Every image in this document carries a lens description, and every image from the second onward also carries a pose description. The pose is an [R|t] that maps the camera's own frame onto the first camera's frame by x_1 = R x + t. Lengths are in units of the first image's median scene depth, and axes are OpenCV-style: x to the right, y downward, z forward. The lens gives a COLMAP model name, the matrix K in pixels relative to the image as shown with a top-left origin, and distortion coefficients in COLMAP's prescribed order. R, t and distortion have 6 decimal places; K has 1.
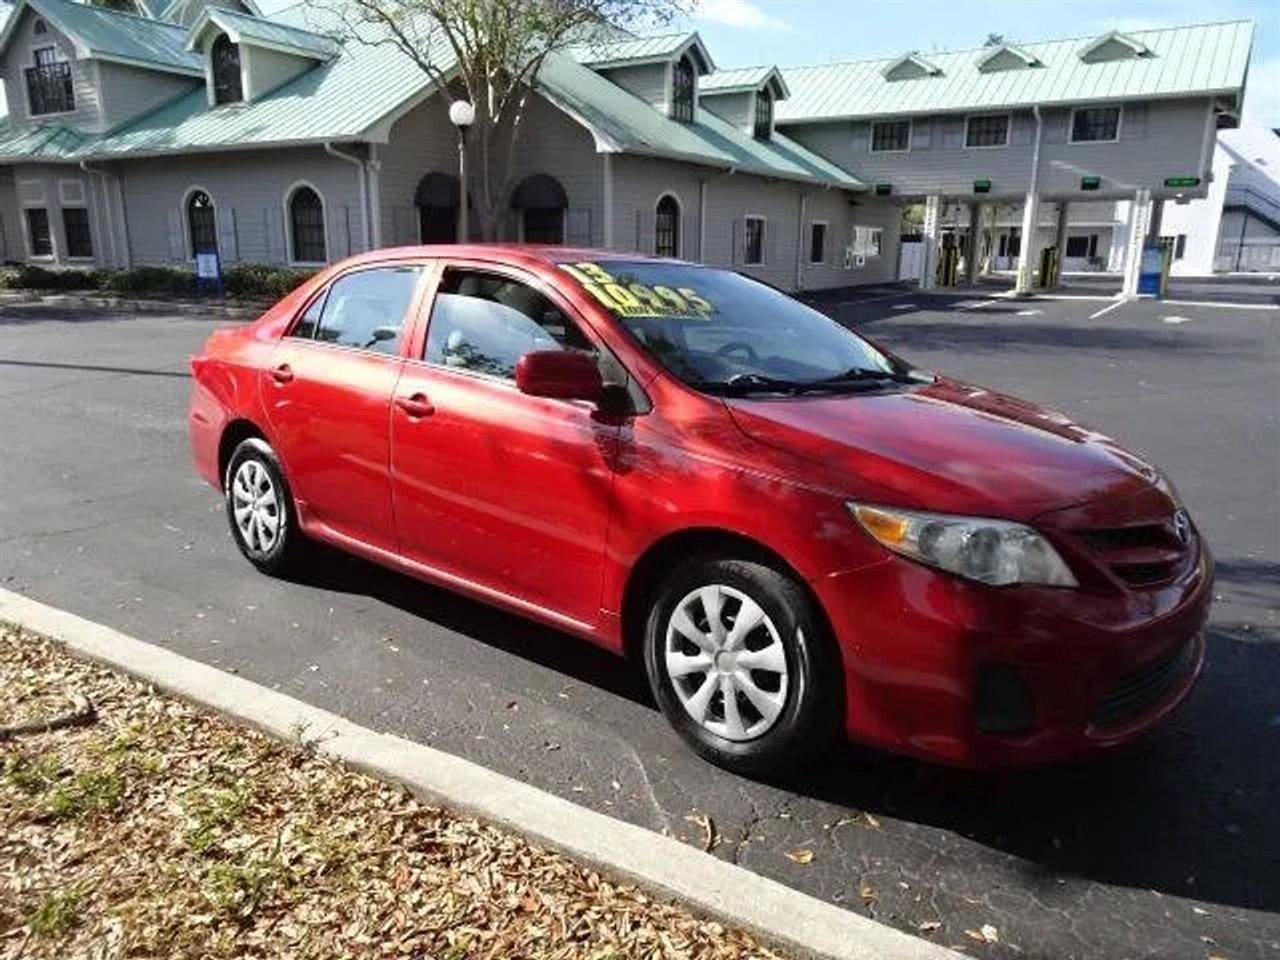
lens RADIAL K [[911.4, 0, 640.0], [0, 911.4, 480.0], [0, 0, 1]] dist [0.012801, -0.007152]
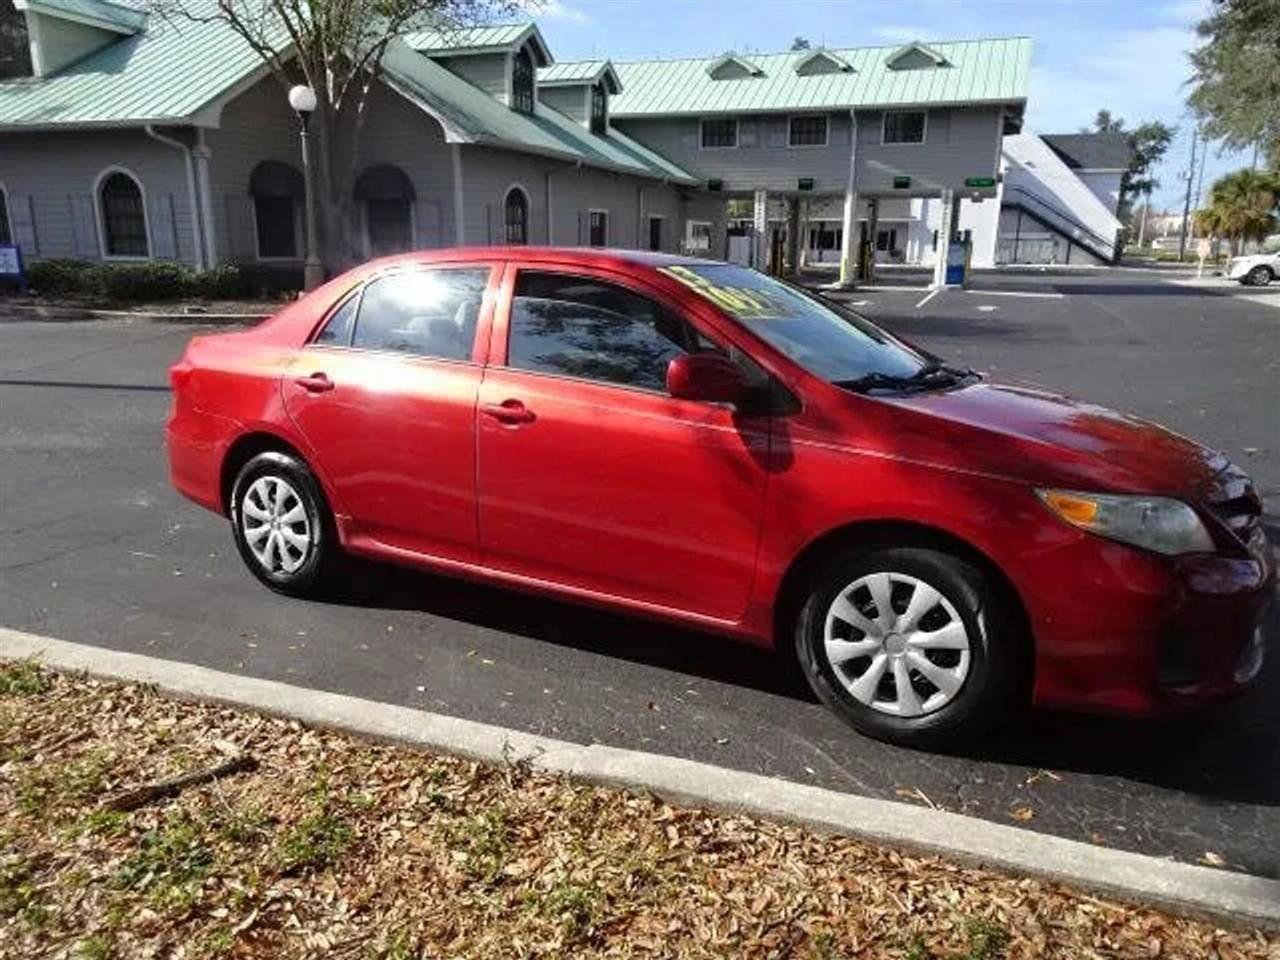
lens RADIAL K [[911.4, 0, 640.0], [0, 911.4, 480.0], [0, 0, 1]] dist [0.012801, -0.007152]
pose [[0.979638, -0.048801, 0.194749, -0.054360], [0.047177, 0.998802, 0.012972, -0.002664], [-0.195149, -0.003520, 0.980767, 0.002159]]
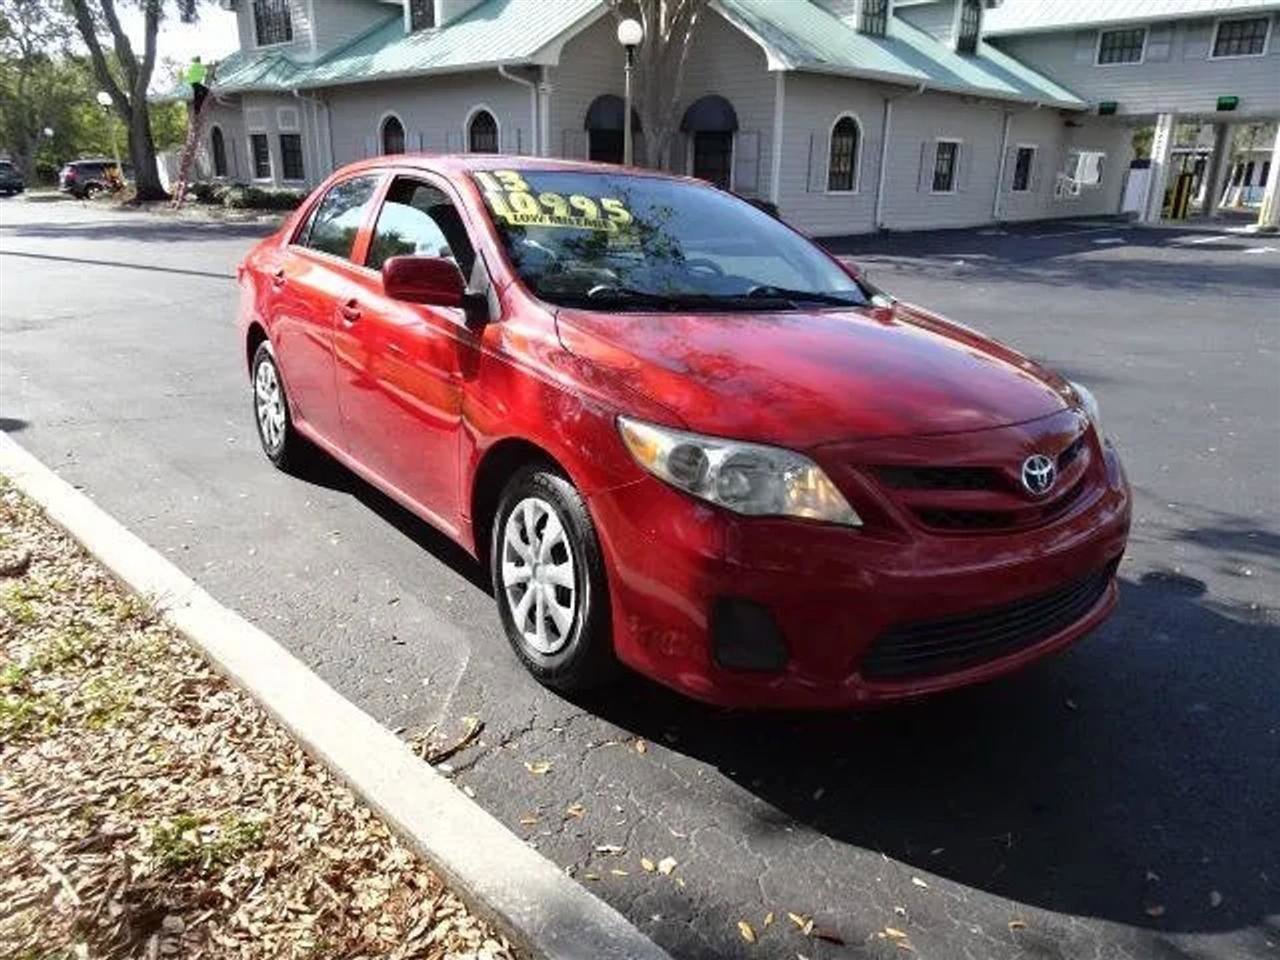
lens RADIAL K [[911.4, 0, 640.0], [0, 911.4, 480.0], [0, 0, 1]] dist [0.012801, -0.007152]
pose [[0.975287, 0.074614, -0.207963, 0.055115], [-0.059331, 0.995124, 0.078791, 0.001545], [0.212828, -0.064505, 0.974958, 0.008086]]
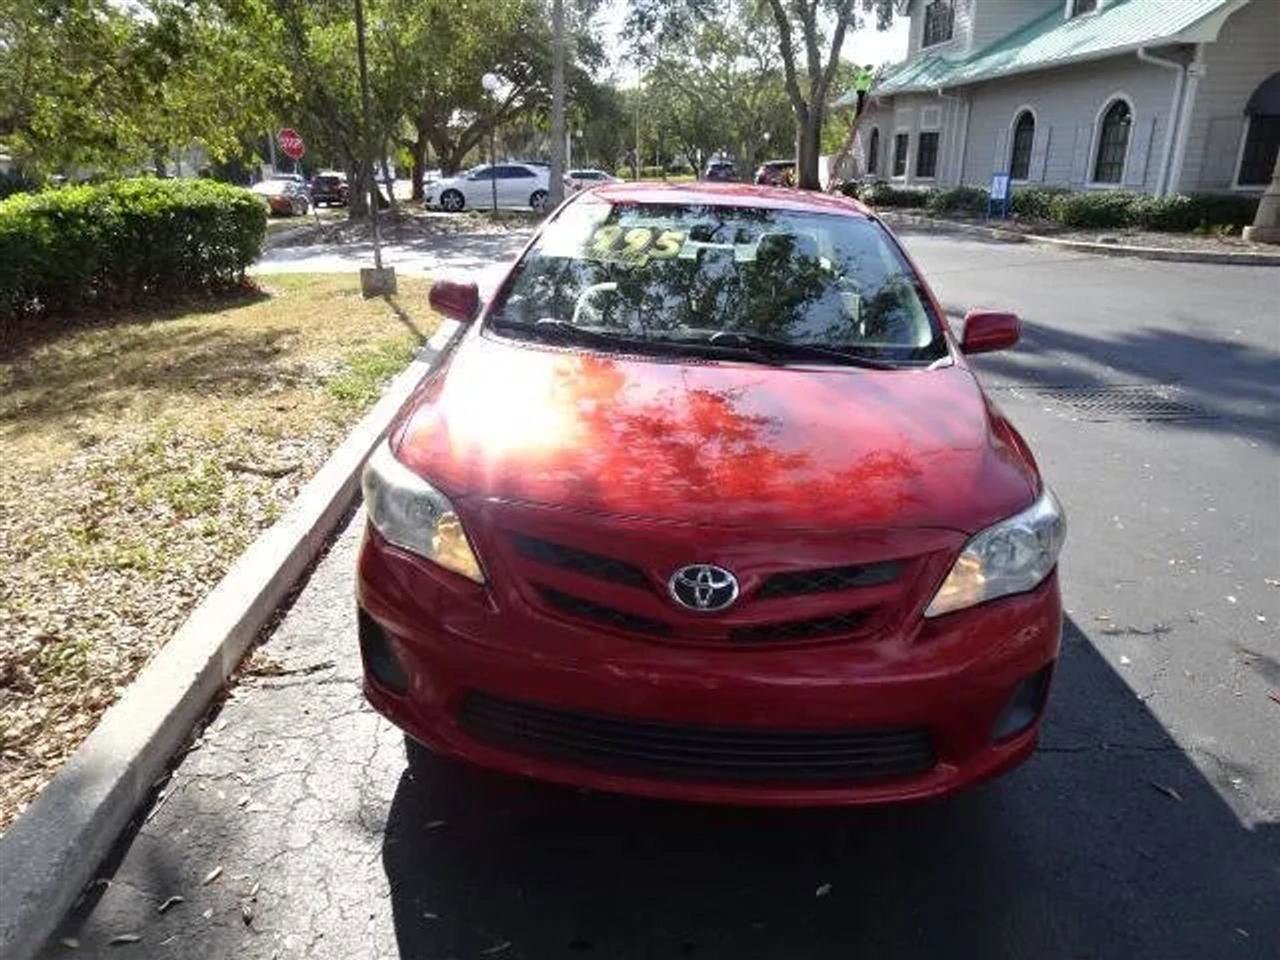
lens RADIAL K [[911.4, 0, 640.0], [0, 911.4, 480.0], [0, 0, 1]] dist [0.012801, -0.007152]
pose [[0.598985, 0.253882, -0.759448, 0.152146], [-0.189556, 0.966408, 0.173563, -0.020965], [0.778001, 0.039996, 0.626989, 0.066692]]
